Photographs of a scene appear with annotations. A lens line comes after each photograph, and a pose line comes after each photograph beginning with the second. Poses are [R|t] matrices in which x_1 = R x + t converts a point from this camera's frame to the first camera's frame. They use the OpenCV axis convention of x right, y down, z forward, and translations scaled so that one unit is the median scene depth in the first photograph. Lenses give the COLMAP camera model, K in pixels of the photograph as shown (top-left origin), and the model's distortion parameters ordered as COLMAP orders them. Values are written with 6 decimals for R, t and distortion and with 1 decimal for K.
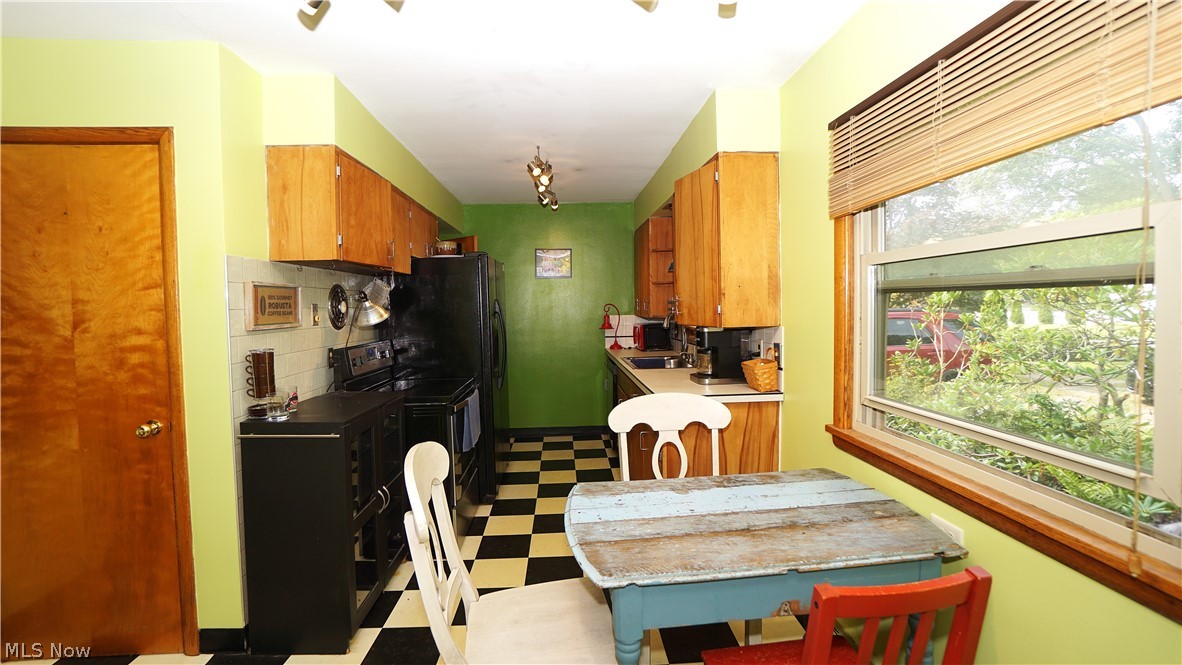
lens RADIAL K [[522.4, 0, 583.7], [0, 522.4, 328.9], [0, 0, 1]] dist [-0.058460, 0.020557]
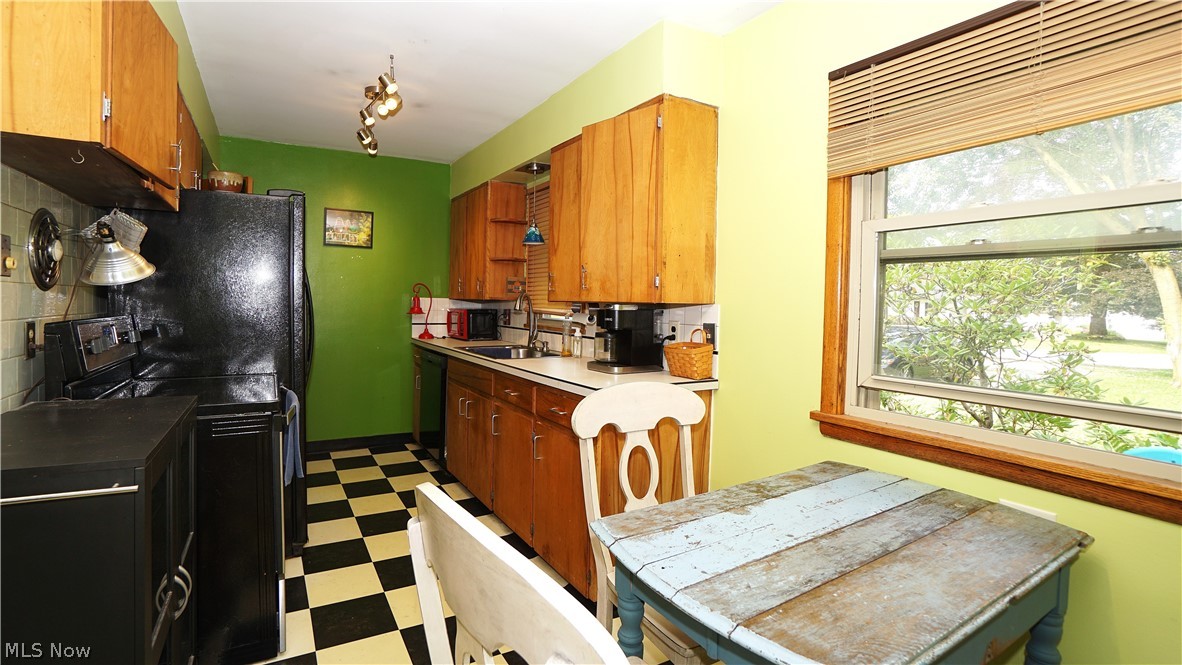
lens RADIAL K [[546.1, 0, 569.0], [0, 546.1, 317.3], [0, 0, 1]] dist [-0.062158, 0.024445]
pose [[0.897381, 0.021157, 0.440750, -0.255600], [-0.014443, 0.999723, -0.018584, 0.038705], [-0.441021, 0.010311, 0.897438, 0.286234]]
